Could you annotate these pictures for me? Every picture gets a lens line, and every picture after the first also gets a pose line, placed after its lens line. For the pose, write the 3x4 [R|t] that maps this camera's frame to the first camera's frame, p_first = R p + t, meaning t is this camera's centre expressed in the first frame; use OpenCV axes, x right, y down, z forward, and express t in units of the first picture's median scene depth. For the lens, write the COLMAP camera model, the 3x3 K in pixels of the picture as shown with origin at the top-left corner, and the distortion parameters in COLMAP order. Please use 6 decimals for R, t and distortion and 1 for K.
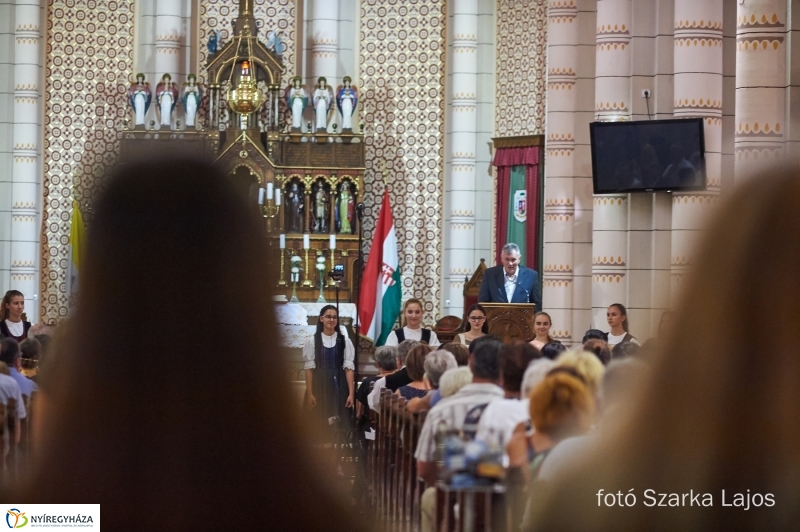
lens RADIAL K [[2951.0, 0, 400.0], [0, 2951.0, 266.0], [0, 0, 1]] dist [-0.104137, -0.325745]
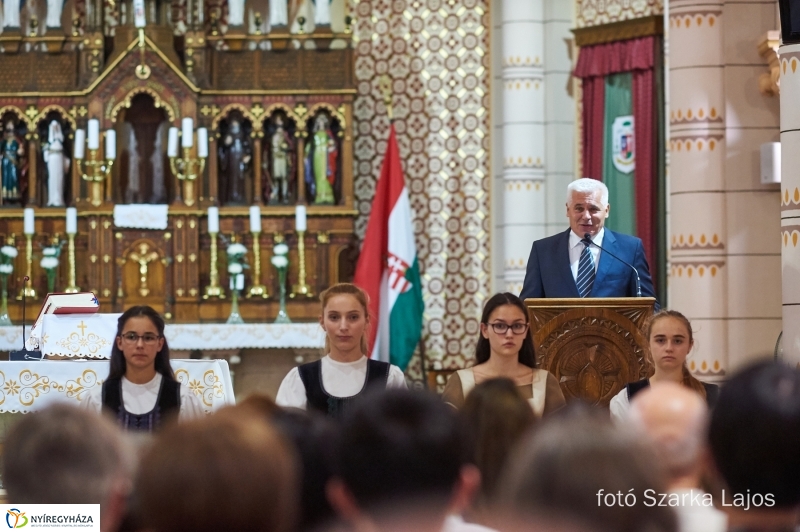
lens RADIAL K [[2951.0, 0, 400.0], [0, 2951.0, 266.0], [0, 0, 1]] dist [-0.104137, -0.325745]
pose [[0.998886, -0.025963, -0.039409, 0.019063], [0.025391, 0.999566, -0.014952, 0.010201], [0.039780, 0.013935, 0.999111, 0.421586]]
